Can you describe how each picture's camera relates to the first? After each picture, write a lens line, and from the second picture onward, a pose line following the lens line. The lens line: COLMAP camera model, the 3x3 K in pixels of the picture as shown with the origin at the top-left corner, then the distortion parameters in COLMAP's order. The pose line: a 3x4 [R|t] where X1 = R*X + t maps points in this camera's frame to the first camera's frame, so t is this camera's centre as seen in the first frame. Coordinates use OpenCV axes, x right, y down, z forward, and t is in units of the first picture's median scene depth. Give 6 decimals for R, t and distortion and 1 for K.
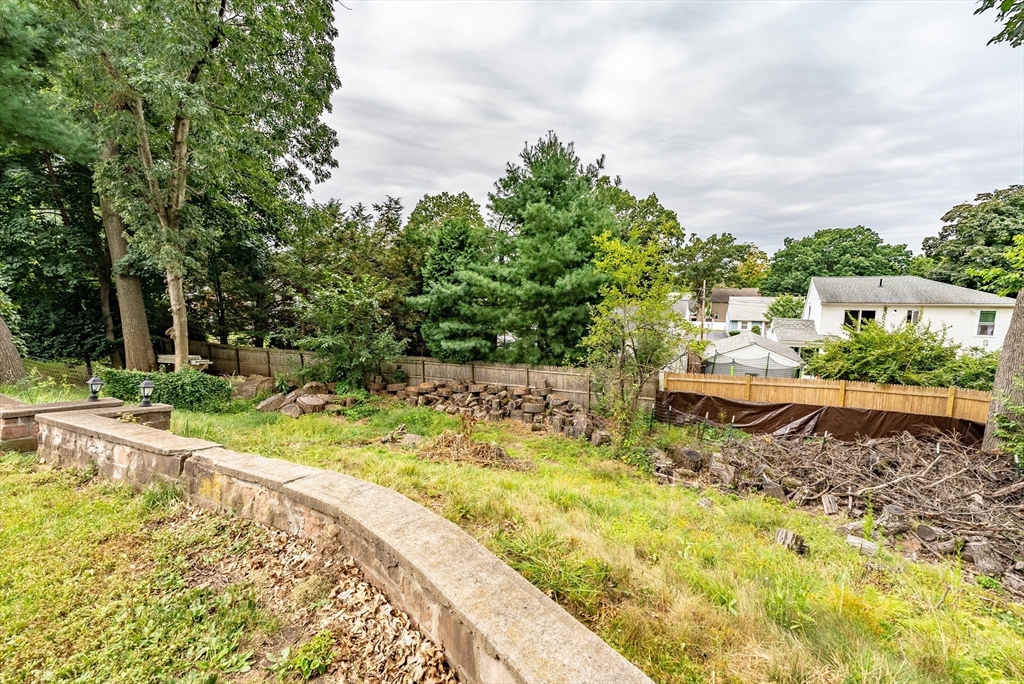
lens RADIAL K [[421.1, 0, 517.2], [0, 421.1, 337.4], [0, 0, 1]] dist [-0.001052, -0.000038]
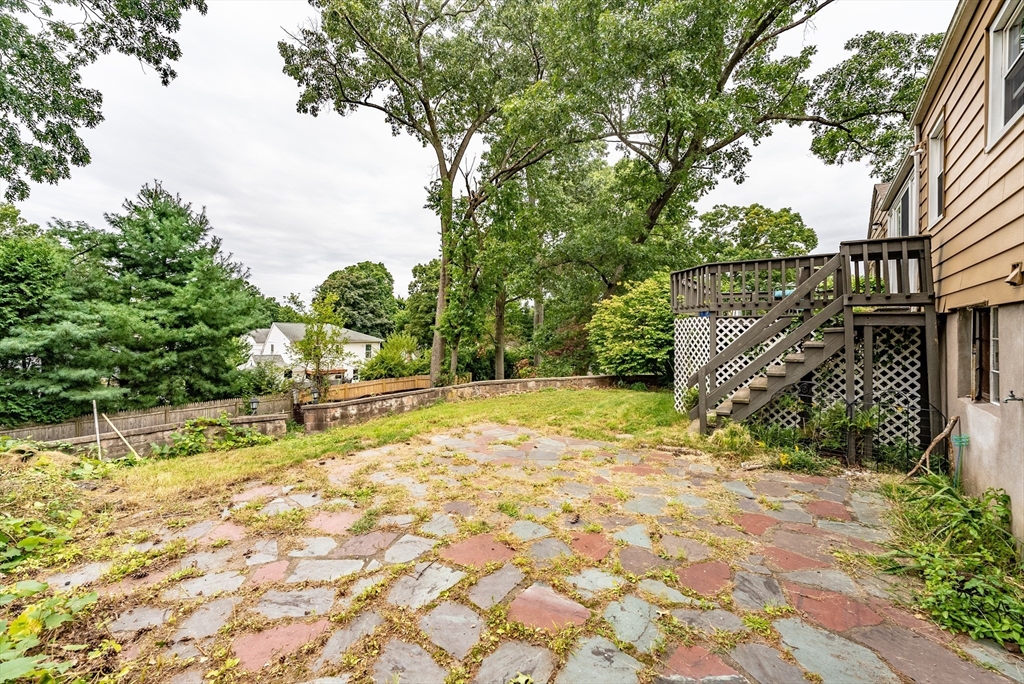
lens RADIAL K [[421.7, 0, 502.8], [0, 421.7, 333.4], [0, 0, 1]] dist [-0.000494, 0.000054]
pose [[0.258864, 0.001272, 0.965913, -0.305517], [0.103777, 0.994174, -0.029121, 0.001988], [-0.960323, 0.107778, 0.257223, -0.021162]]
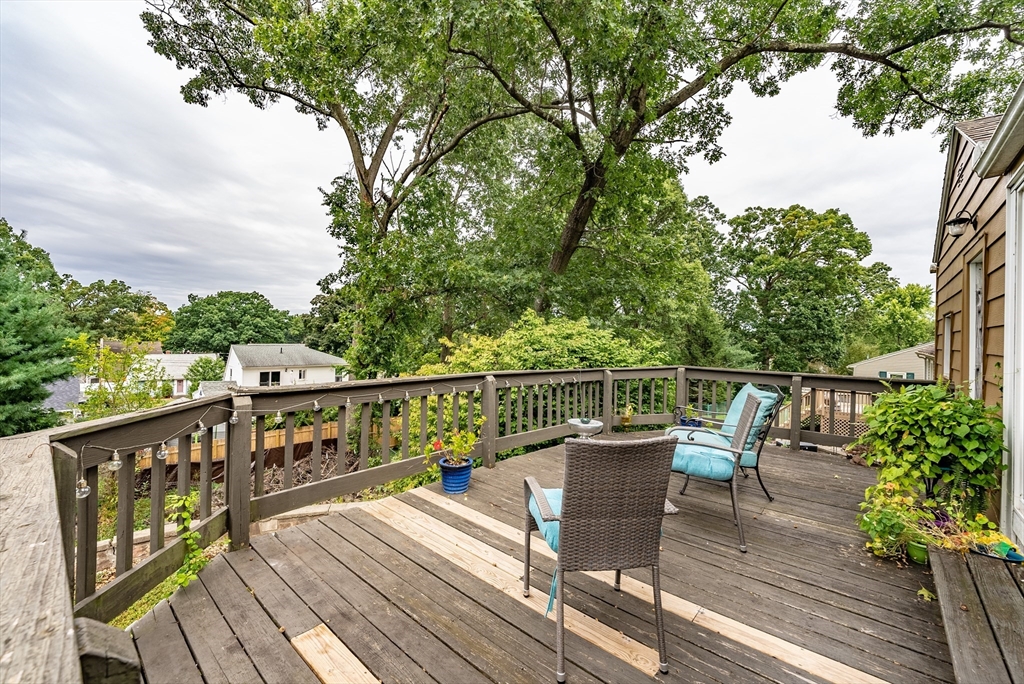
lens RADIAL K [[419.0, 0, 504.5], [0, 419.0, 339.4], [0, 0, 1]] dist [0.000857, 0.000091]
pose [[0.342951, 0.008177, 0.939318, -0.126886], [0.094314, 0.994609, -0.043093, -0.026503], [-0.934607, 0.103370, 0.340331, -0.112287]]
